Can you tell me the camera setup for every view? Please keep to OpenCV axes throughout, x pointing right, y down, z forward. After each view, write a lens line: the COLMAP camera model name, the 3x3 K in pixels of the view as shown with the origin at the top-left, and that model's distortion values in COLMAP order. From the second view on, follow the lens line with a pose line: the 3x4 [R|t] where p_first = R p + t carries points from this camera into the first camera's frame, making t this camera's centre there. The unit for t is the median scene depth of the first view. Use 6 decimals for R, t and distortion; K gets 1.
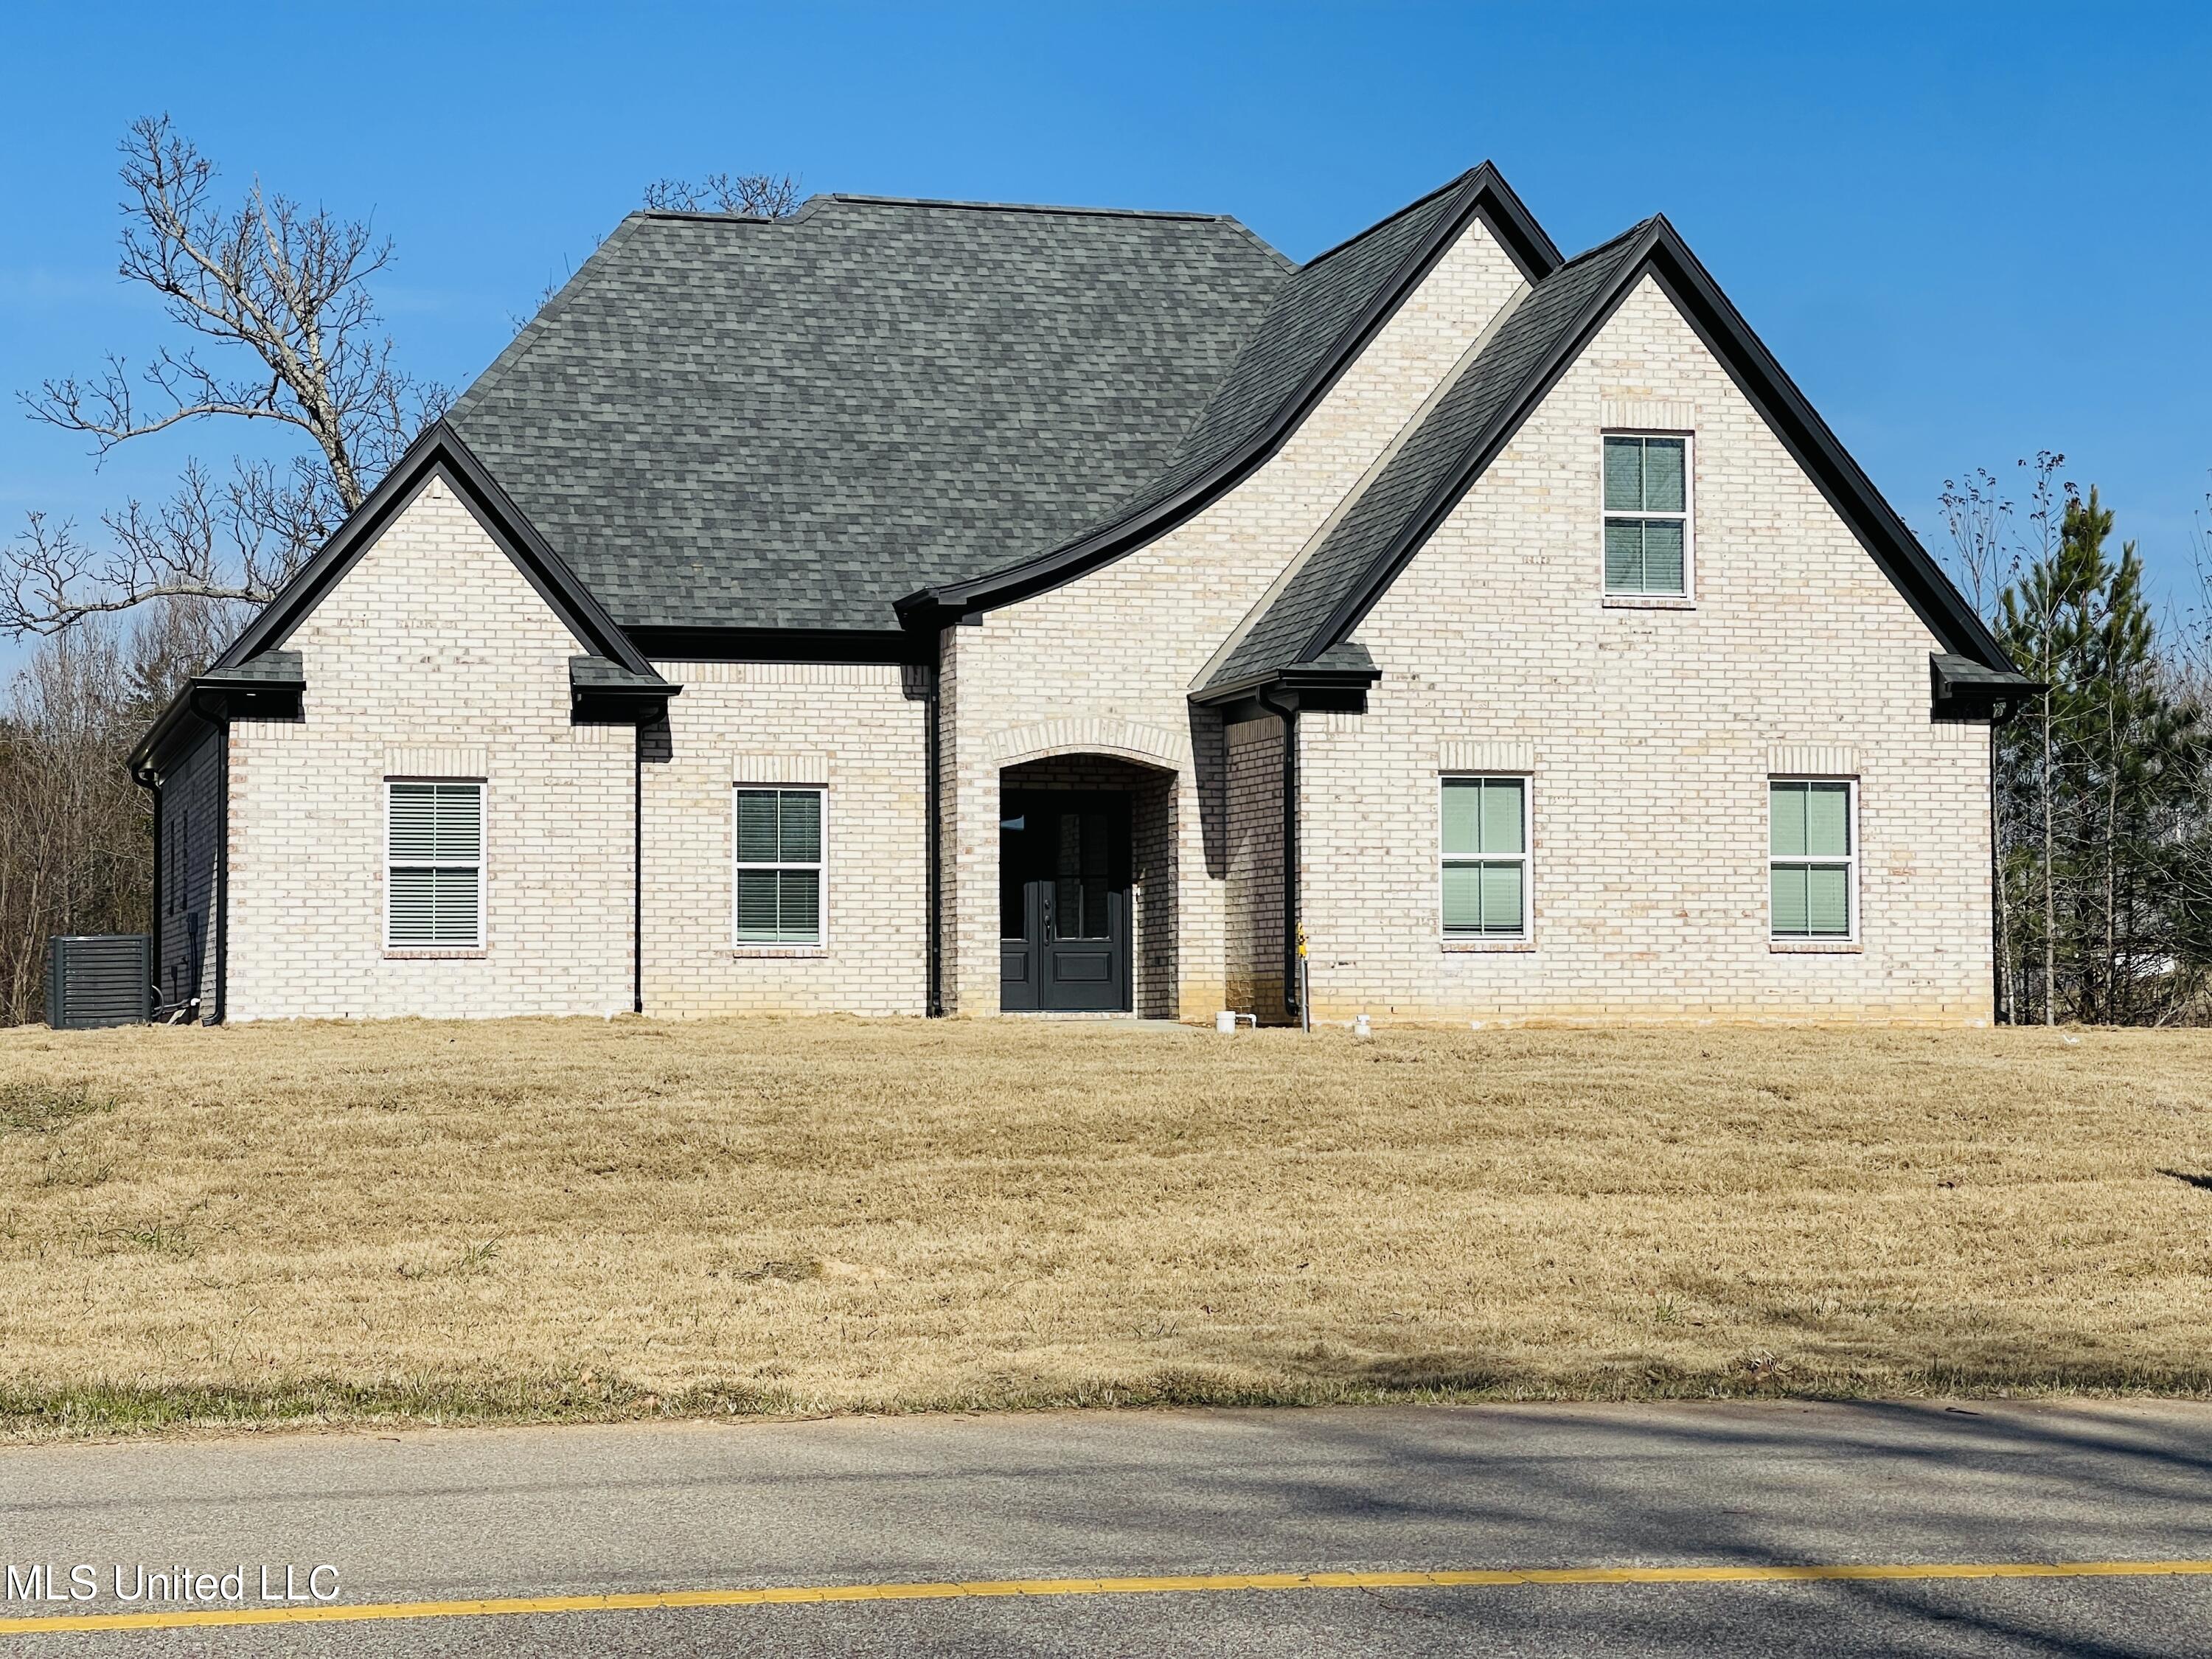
lens RADIAL K [[4065.0, 0, 1106.0], [0, 4065.0, 829.5], [0, 0, 1]] dist [0.051989, 0.010394]
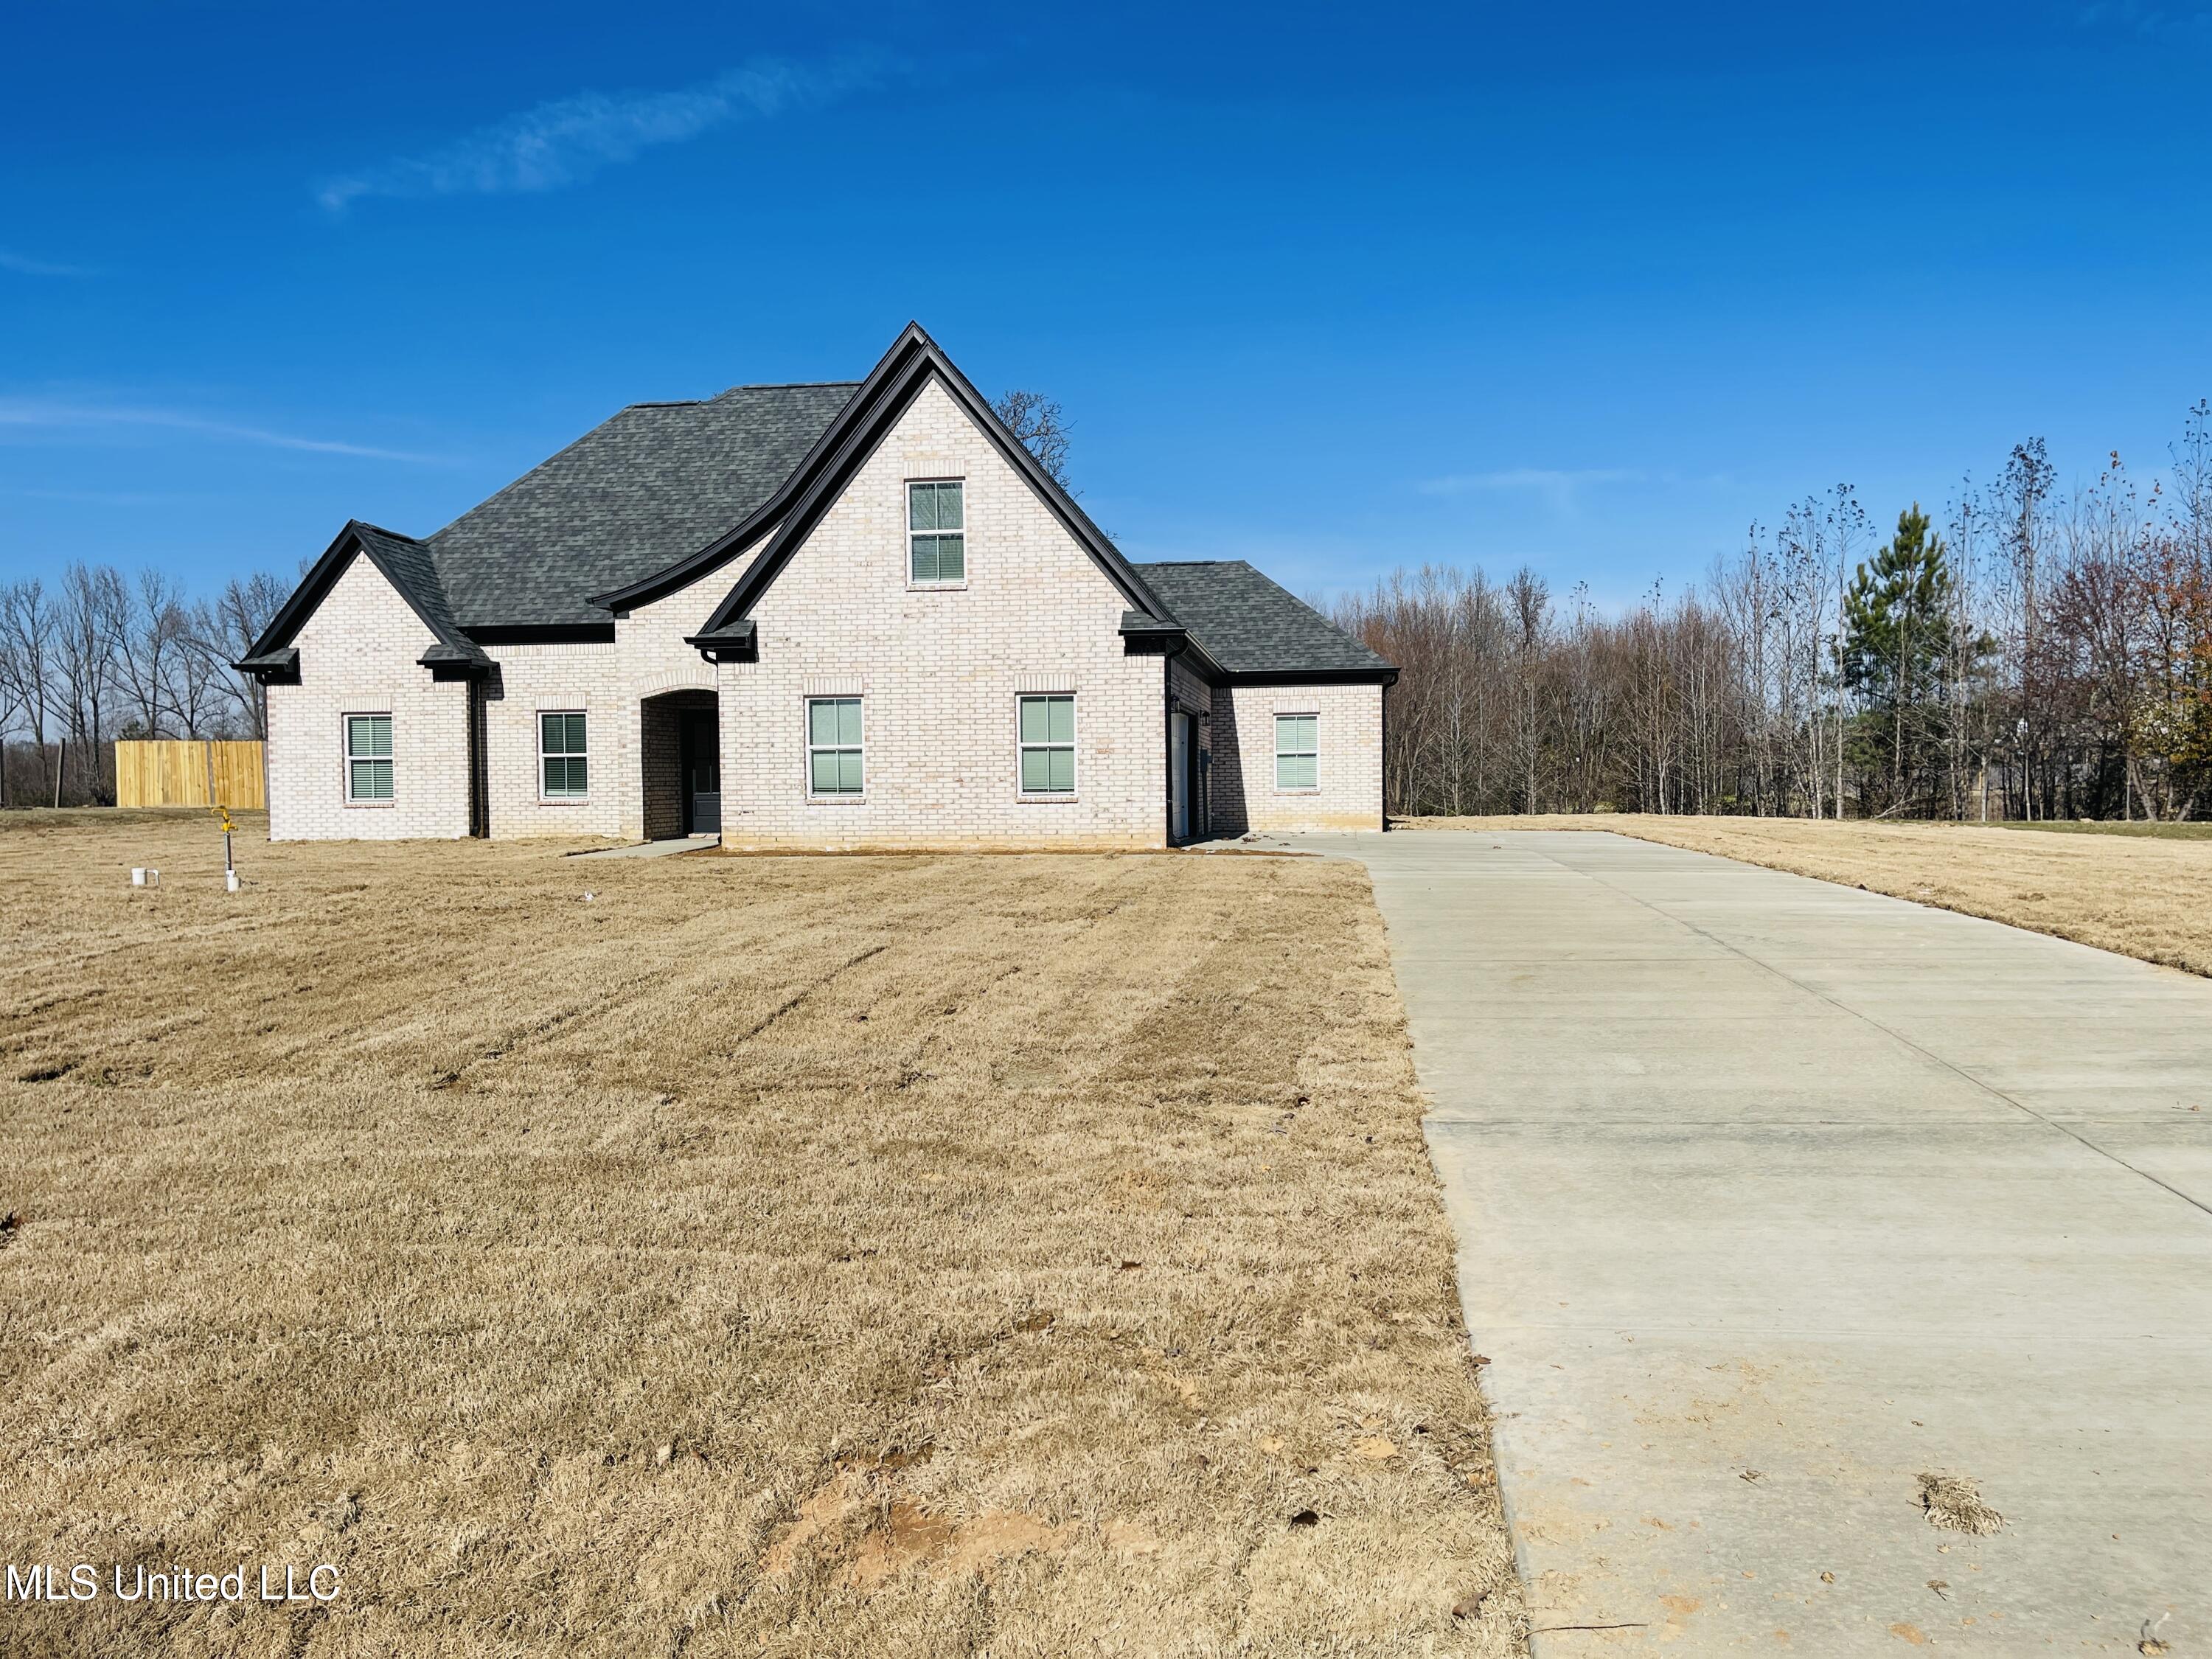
lens RADIAL K [[1665.4, 0, 1108.6], [0, 1665.4, 842.9], [0, 0, 1]] dist [0.083318, -0.155128]
pose [[0.921685, 0.007159, -0.387872, 0.451385], [0.024640, 0.996731, 0.076947, -0.003885], [0.387155, -0.080478, 0.918496, 0.406785]]
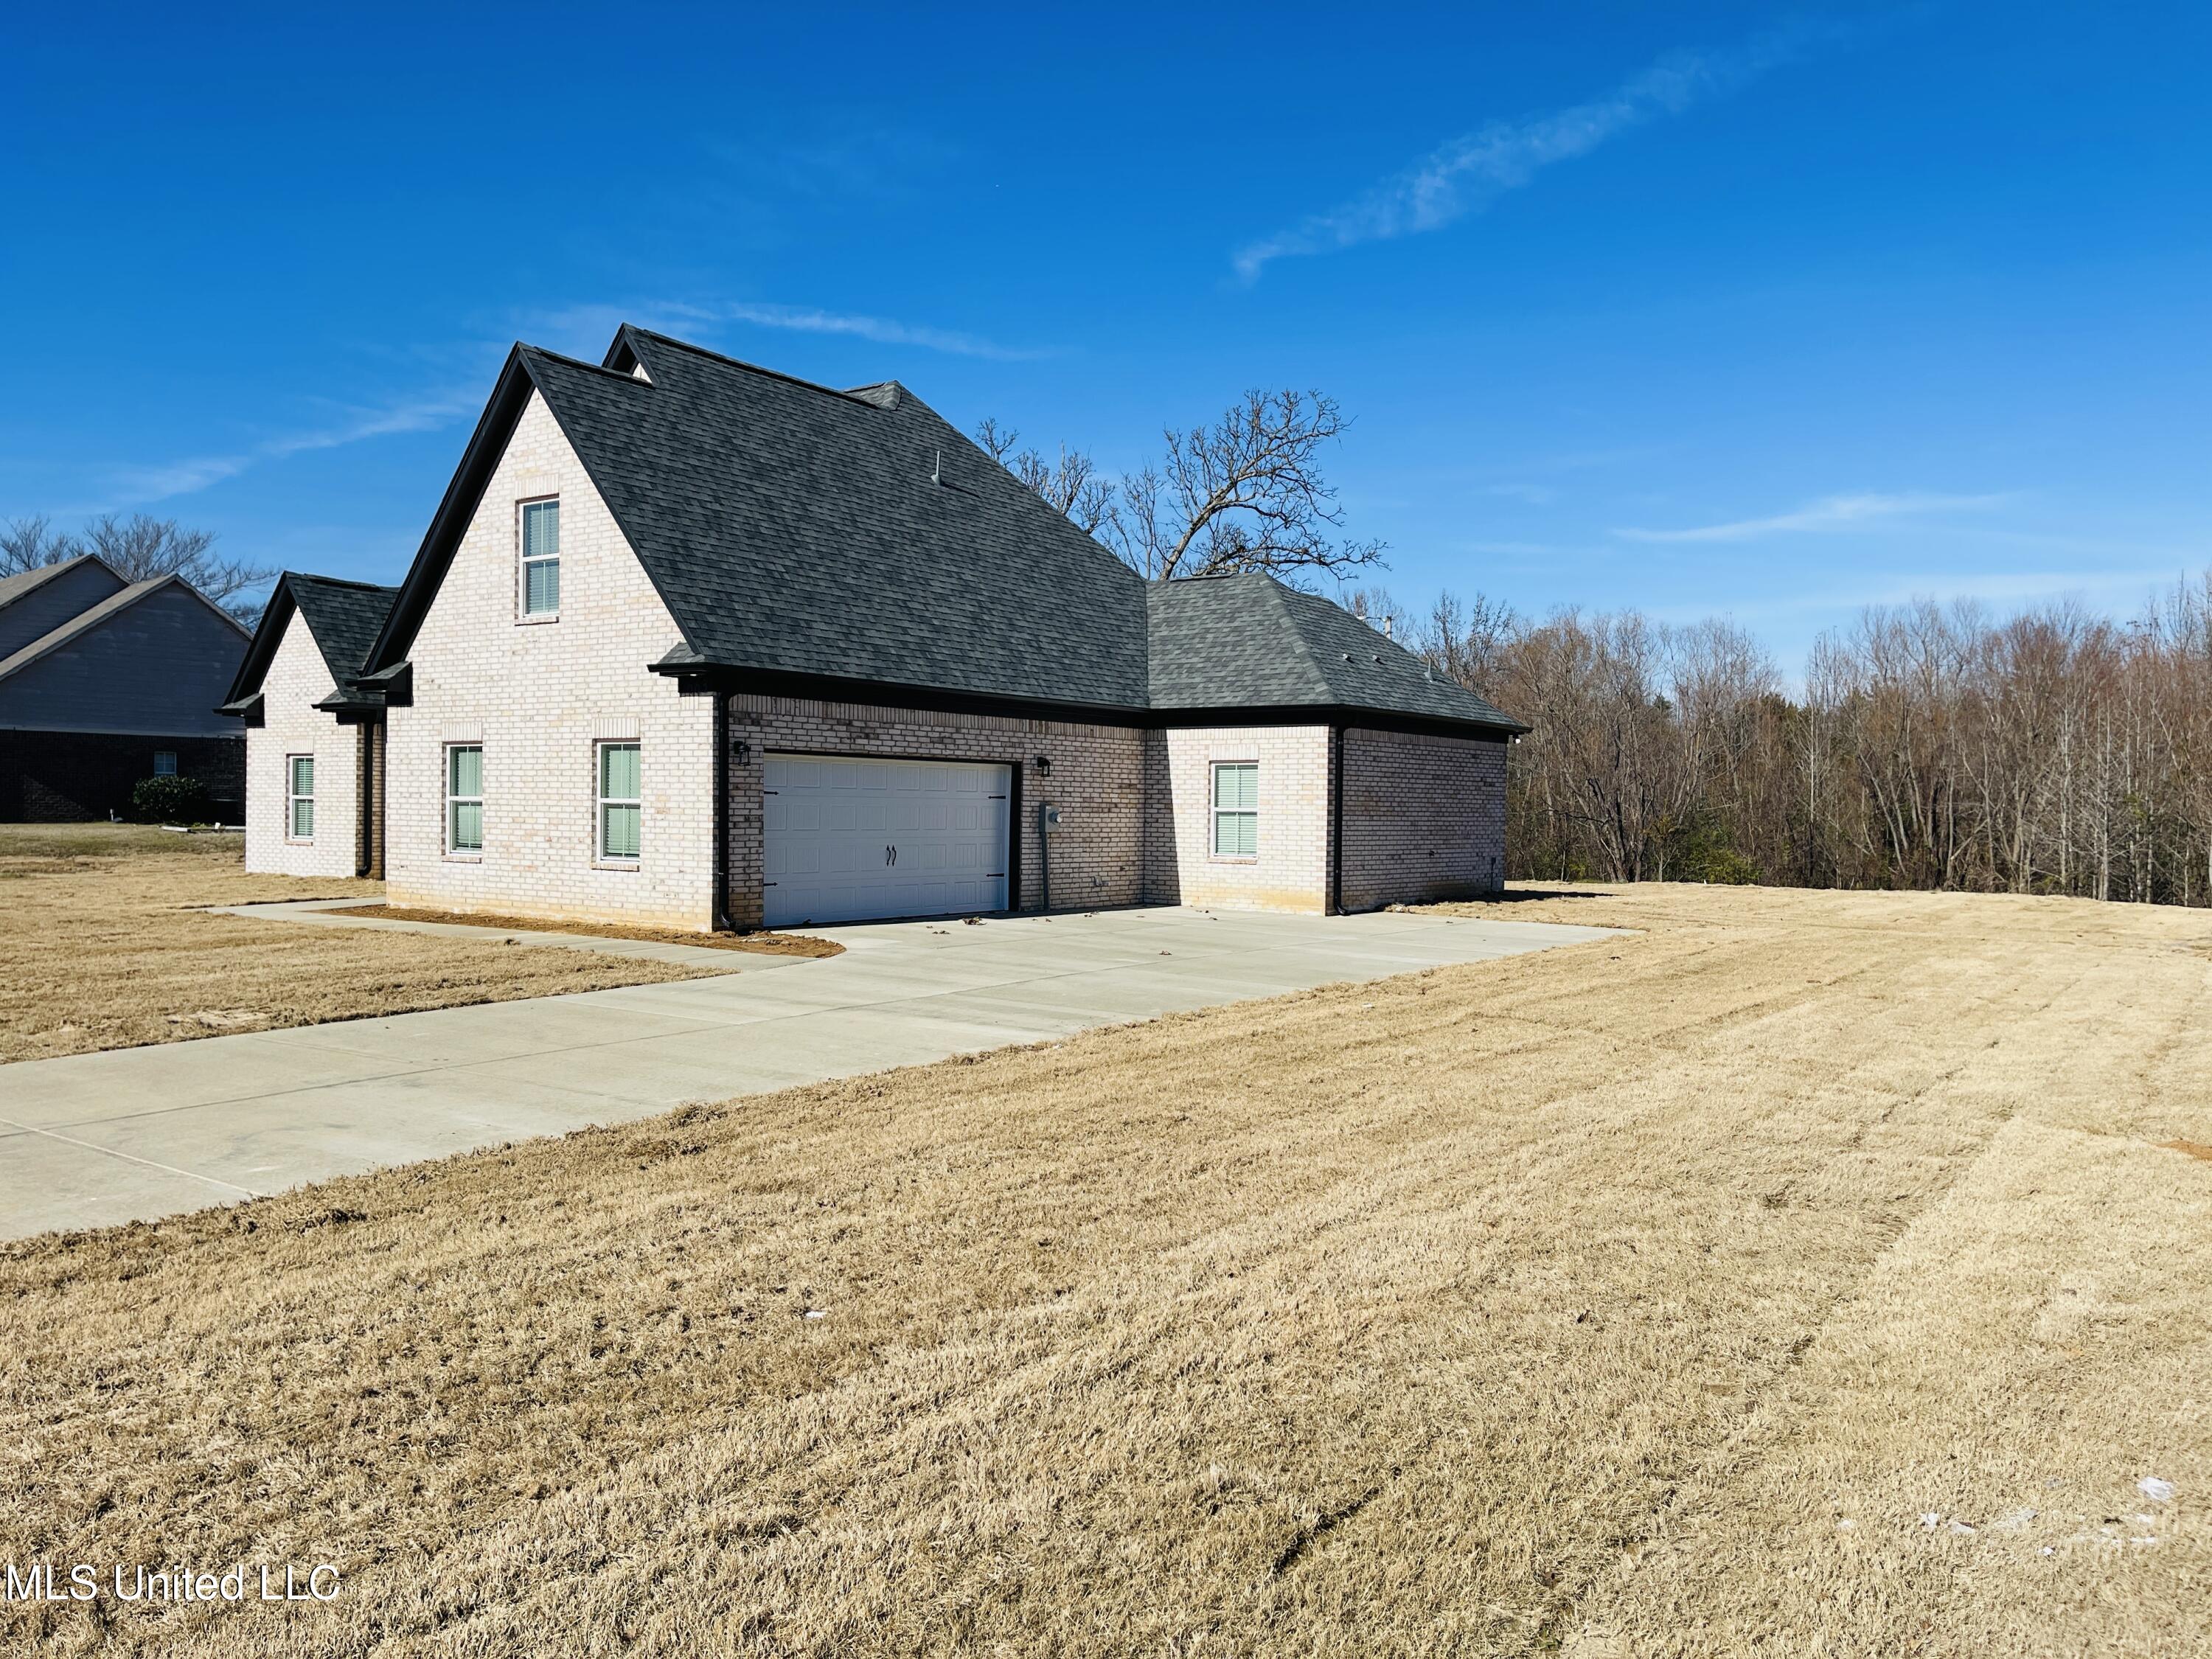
lens RADIAL K [[1665.4, 0, 1108.6], [0, 1665.4, 842.9], [0, 0, 1]] dist [0.083318, -0.155128]
pose [[0.635401, 0.028673, -0.771649, 0.710882], [0.018009, 0.998488, 0.051931, -0.004839], [0.771972, -0.046894, 0.633925, 0.773409]]
